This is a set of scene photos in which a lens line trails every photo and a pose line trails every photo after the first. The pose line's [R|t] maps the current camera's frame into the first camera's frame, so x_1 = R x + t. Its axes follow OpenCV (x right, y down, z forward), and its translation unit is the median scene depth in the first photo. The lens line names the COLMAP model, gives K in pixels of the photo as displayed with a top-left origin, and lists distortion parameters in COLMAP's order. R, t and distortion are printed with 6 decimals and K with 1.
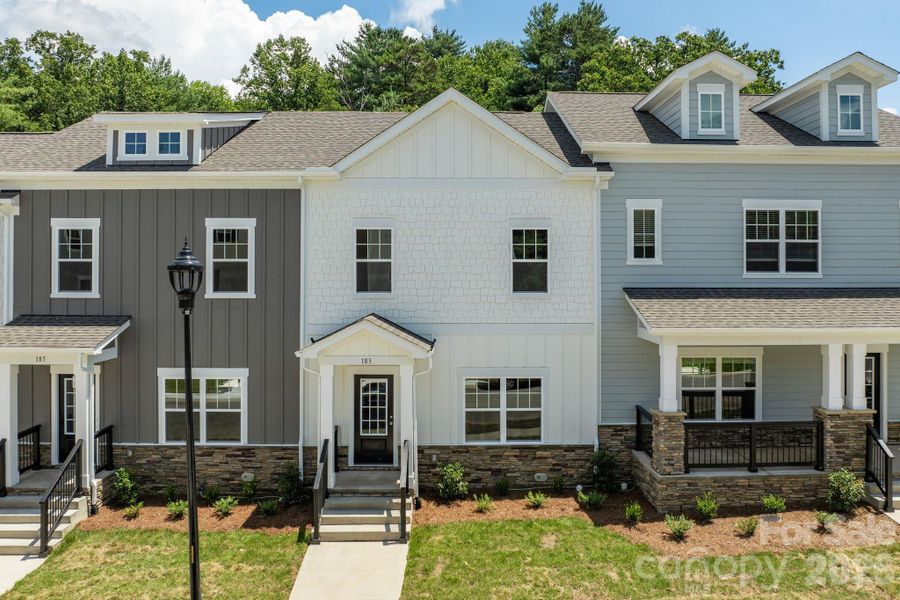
lens RADIAL K [[651.9, 0, 450.4], [0, 651.9, 265.7], [0, 0, 1]] dist [-0.043038, 0.007070]
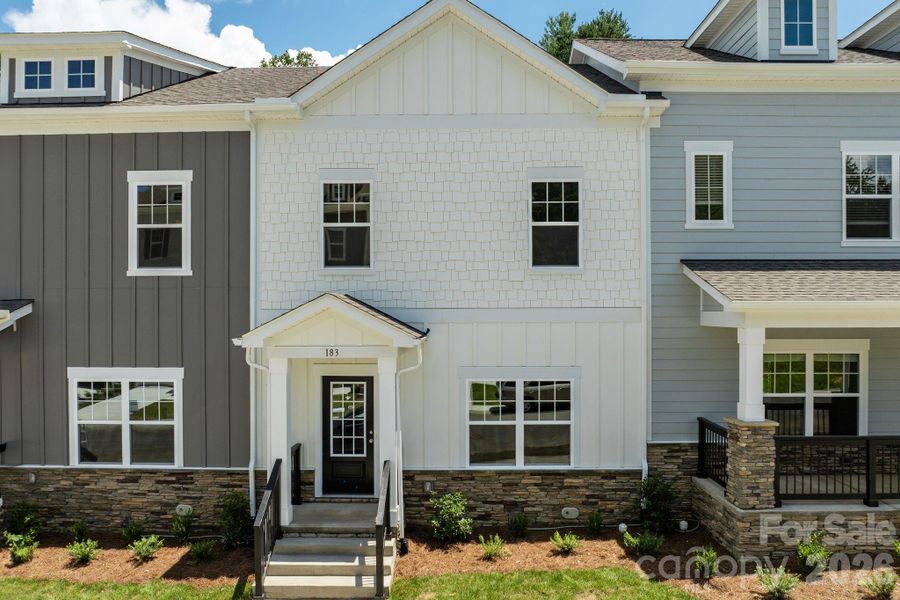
lens RADIAL K [[651.9, 0, 446.6], [0, 651.9, 316.9], [0, 0, 1]] dist [-0.043038, 0.007070]
pose [[0.999618, -0.002339, -0.027528, 0.017977], [0.002784, 0.999866, 0.016160, 0.087136], [0.027487, -0.016230, 0.999490, 0.250249]]
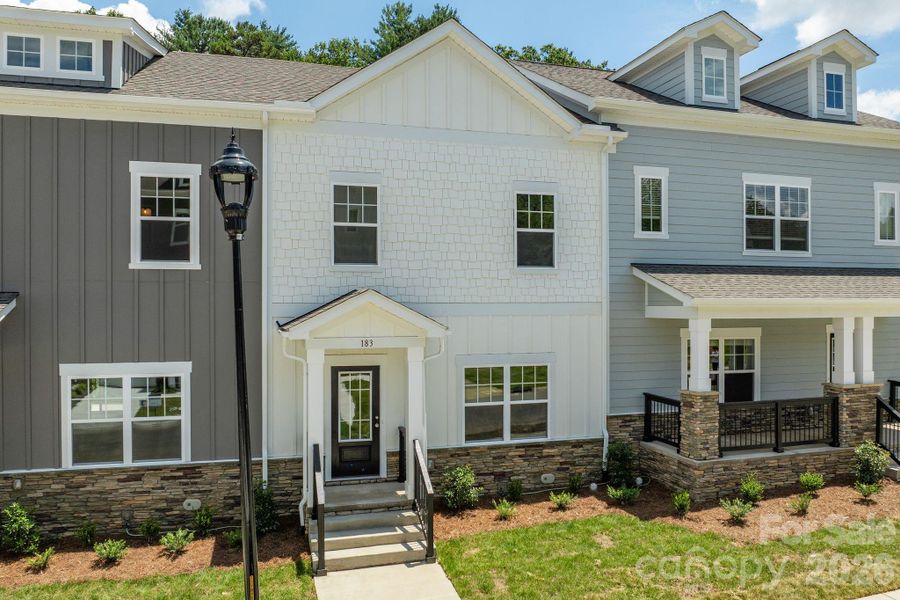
lens RADIAL K [[689.6, 0, 448.8], [0, 689.6, 308.6], [0, 0, 1]] dist [-0.034186, -0.008473]
pose [[0.962499, -0.002324, 0.271274, -0.239583], [-0.001469, 0.999904, 0.013778, 0.084488], [-0.271280, -0.013659, 0.962403, 0.146380]]
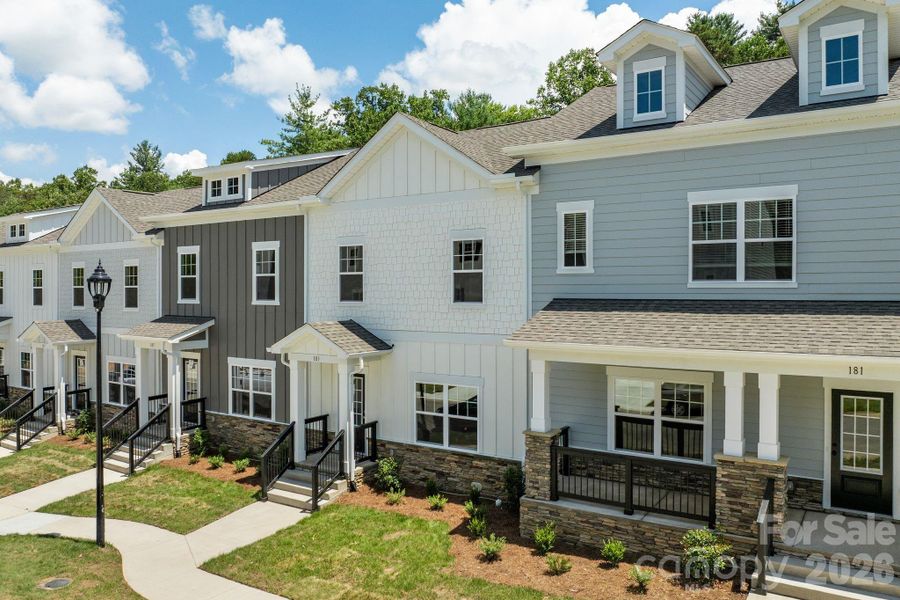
lens RADIAL K [[651.9, 0, 446.3], [0, 651.9, 295.9], [0, 0, 1]] dist [-0.043038, 0.007070]
pose [[0.834038, 0.003523, -0.551696, 0.655271], [0.007426, 0.999817, 0.017612, 0.012698], [0.551657, -0.018786, 0.833860, 0.137980]]
